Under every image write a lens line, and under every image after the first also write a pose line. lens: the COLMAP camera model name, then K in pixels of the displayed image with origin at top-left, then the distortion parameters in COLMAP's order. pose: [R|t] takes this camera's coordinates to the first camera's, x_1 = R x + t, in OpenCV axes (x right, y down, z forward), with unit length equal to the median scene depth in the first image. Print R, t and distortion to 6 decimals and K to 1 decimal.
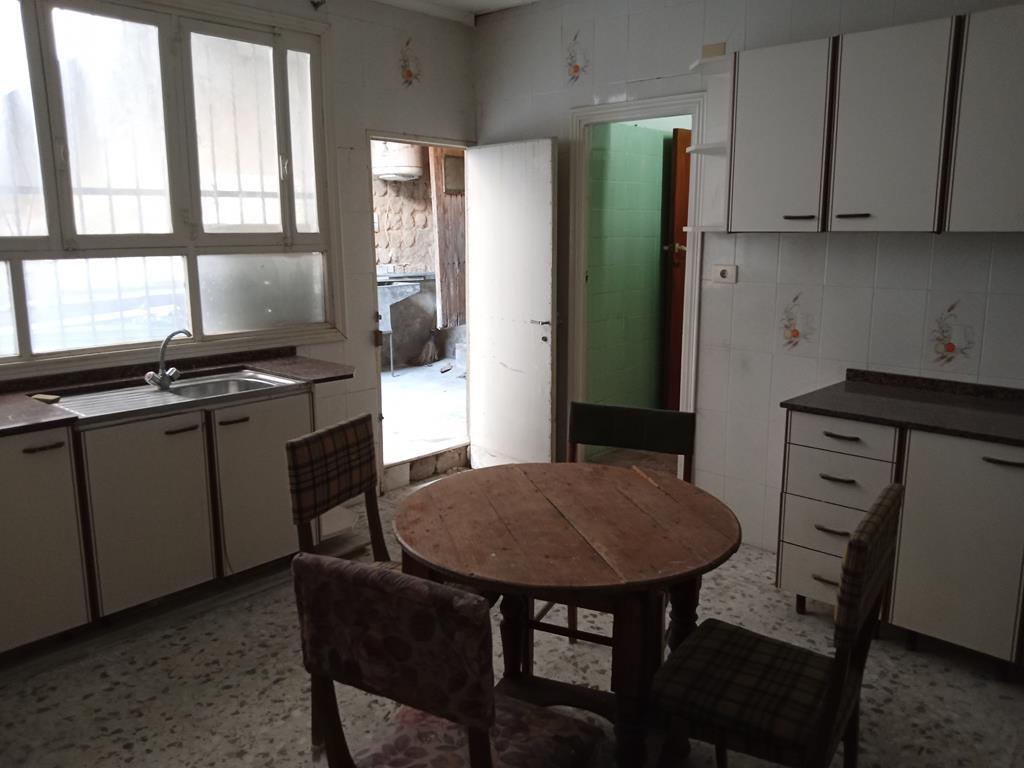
lens RADIAL K [[819.6, 0, 512.0], [0, 819.6, 384.0], [0, 0, 1]] dist [0.085958, -0.185274]
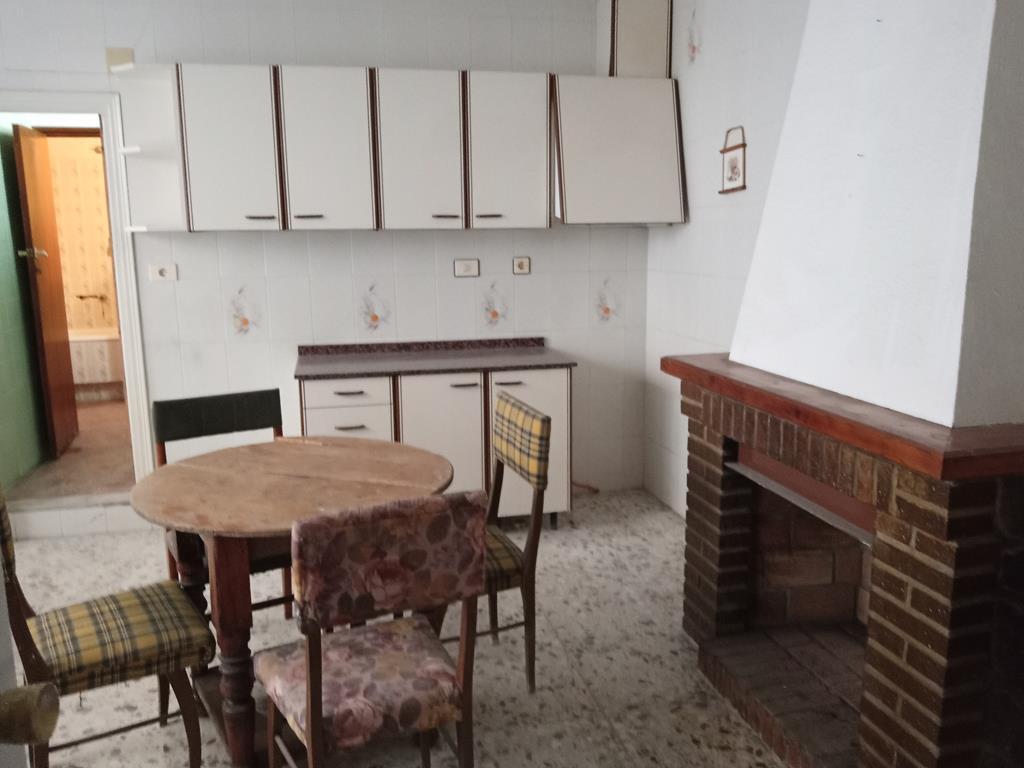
lens RADIAL K [[829.4, 0, 531.6], [0, 829.4, 373.8], [0, 0, 1]] dist [0.075121, -0.180123]
pose [[0.540600, -0.143995, 0.828865, -0.471194], [0.166412, 0.984078, 0.062422, 0.002622], [-0.824657, 0.104188, 0.555955, 0.071375]]
